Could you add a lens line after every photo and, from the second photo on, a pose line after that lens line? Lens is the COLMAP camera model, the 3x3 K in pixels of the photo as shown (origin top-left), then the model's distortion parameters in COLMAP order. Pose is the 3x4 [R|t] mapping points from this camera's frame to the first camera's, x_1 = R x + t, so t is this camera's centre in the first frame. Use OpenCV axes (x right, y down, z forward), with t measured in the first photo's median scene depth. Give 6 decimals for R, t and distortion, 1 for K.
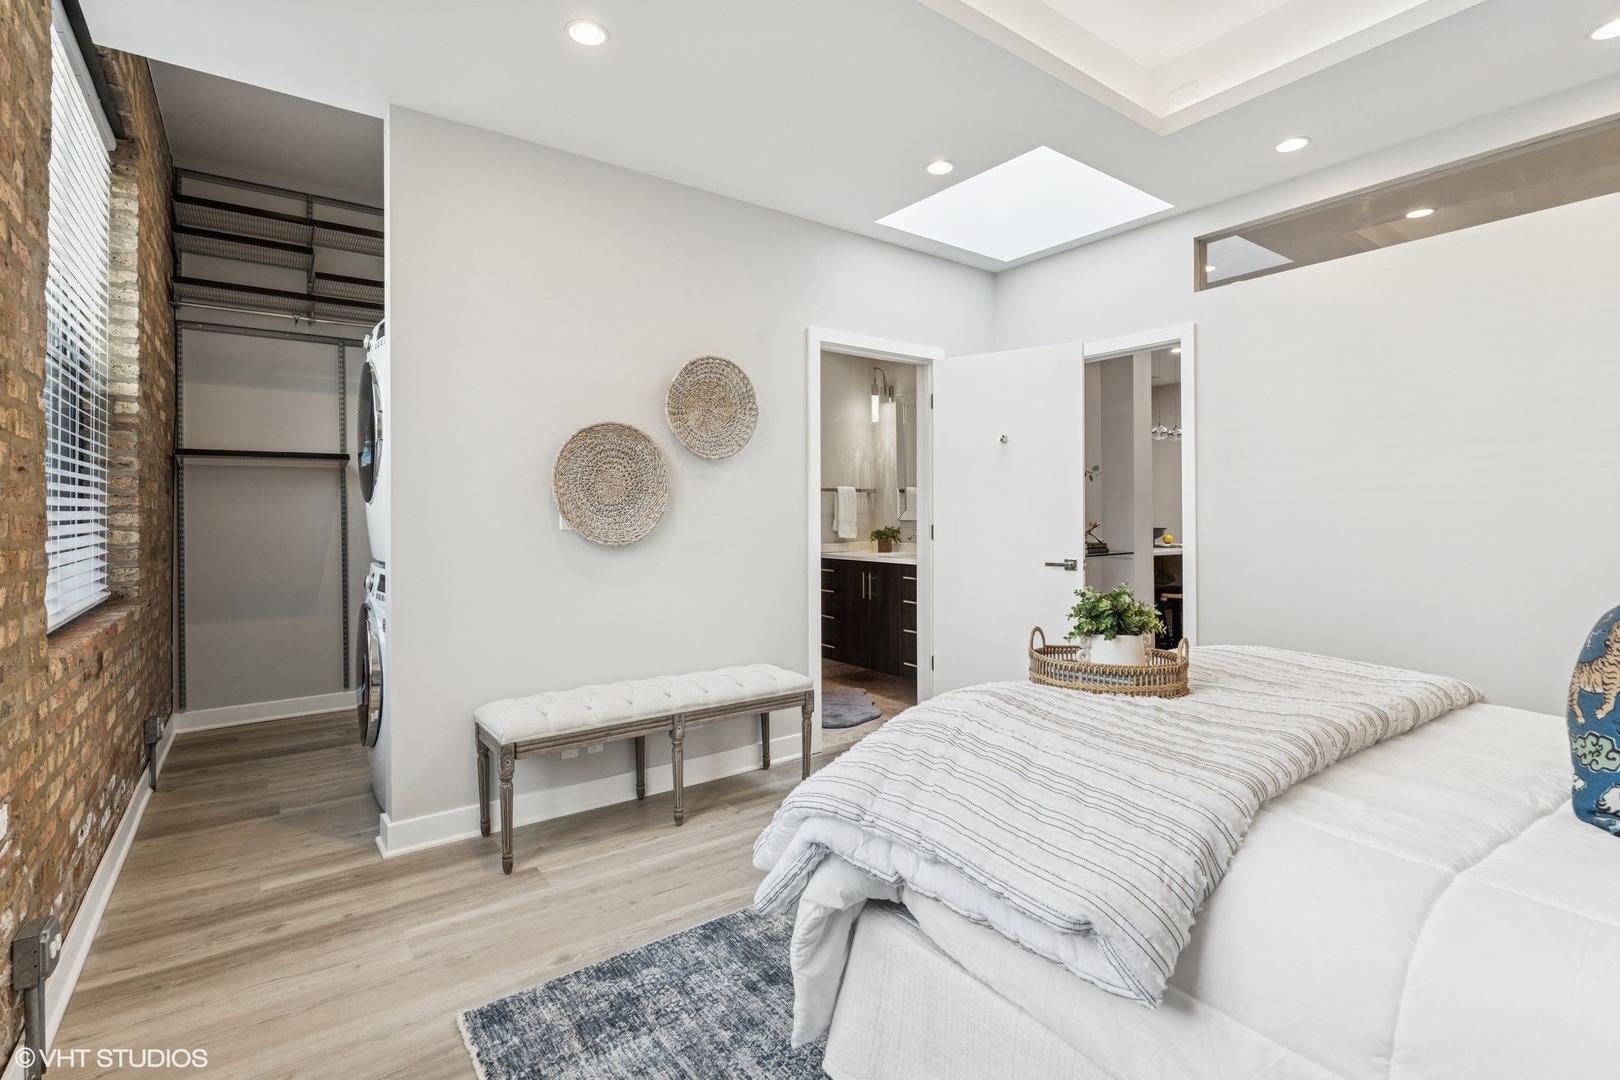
lens RADIAL K [[748.1, 0, 811.1], [0, 748.1, 512.1], [0, 0, 1]] dist [-0.007192, 0.001966]
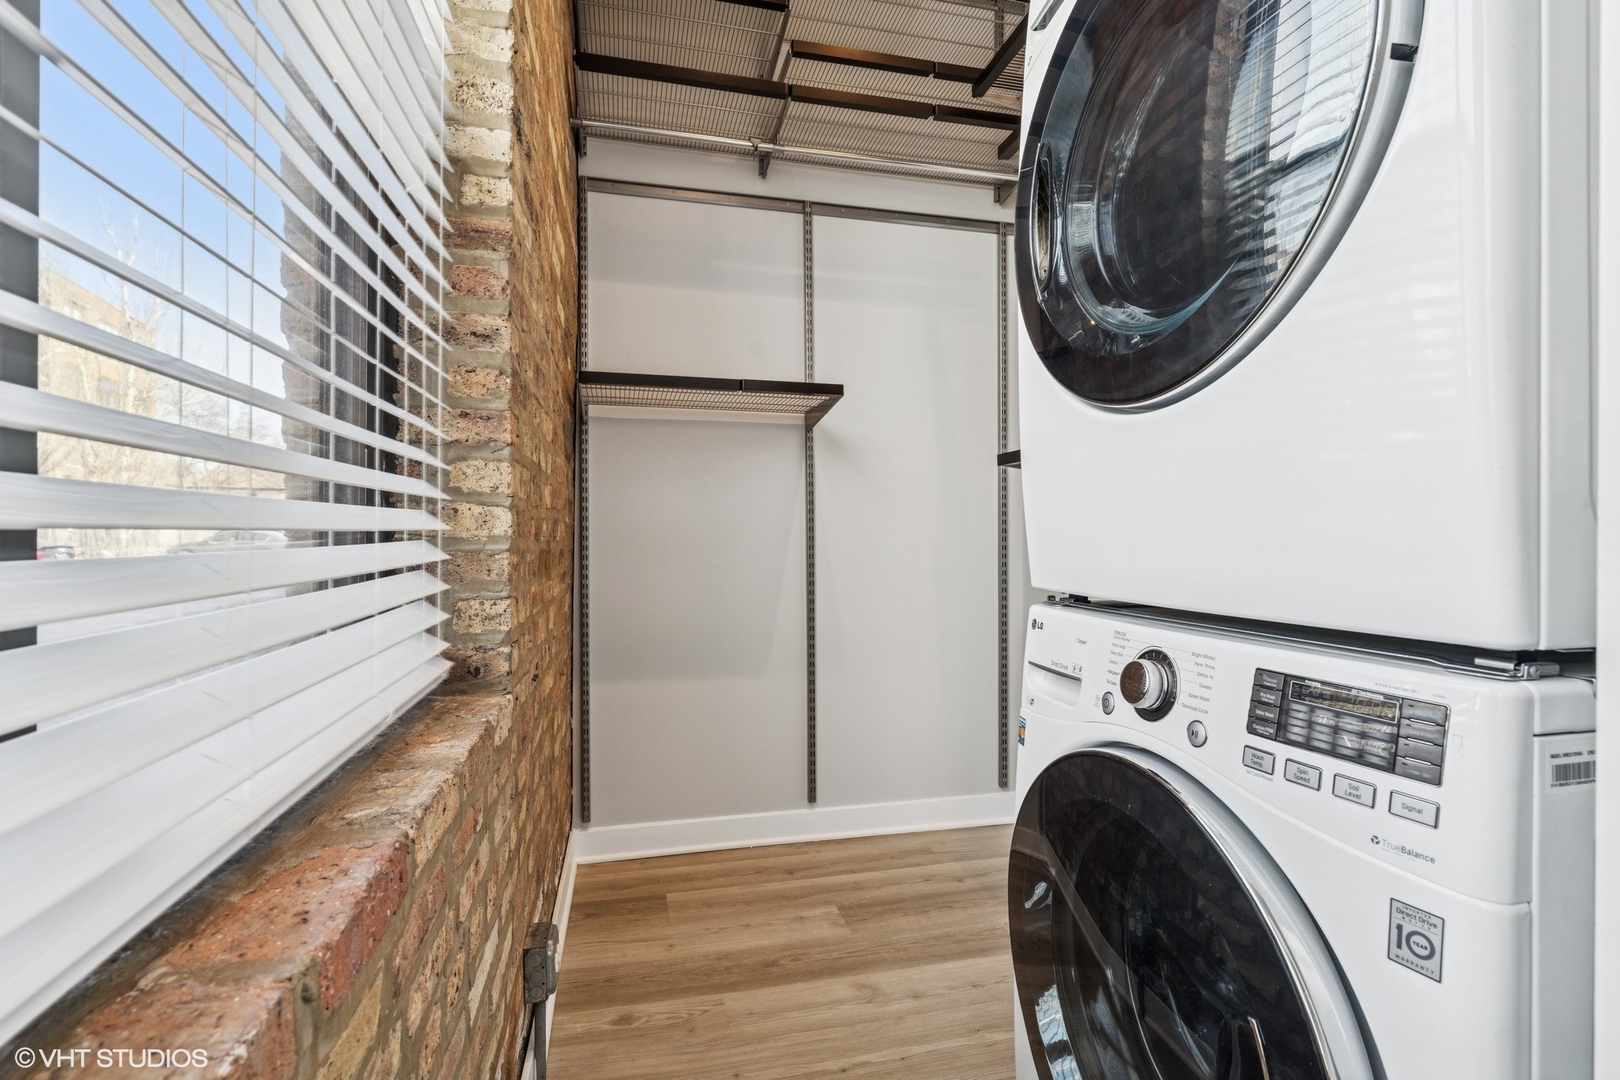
lens RADIAL K [[748.1, 0, 804.6], [0, 748.1, 540.3], [0, 0, 1]] dist [-0.007192, 0.001966]
pose [[0.920379, 0.009583, -0.390911, -0.448235], [-0.006516, 0.999937, 0.009171, 0.028899], [0.390974, -0.005894, 0.920383, 0.516447]]
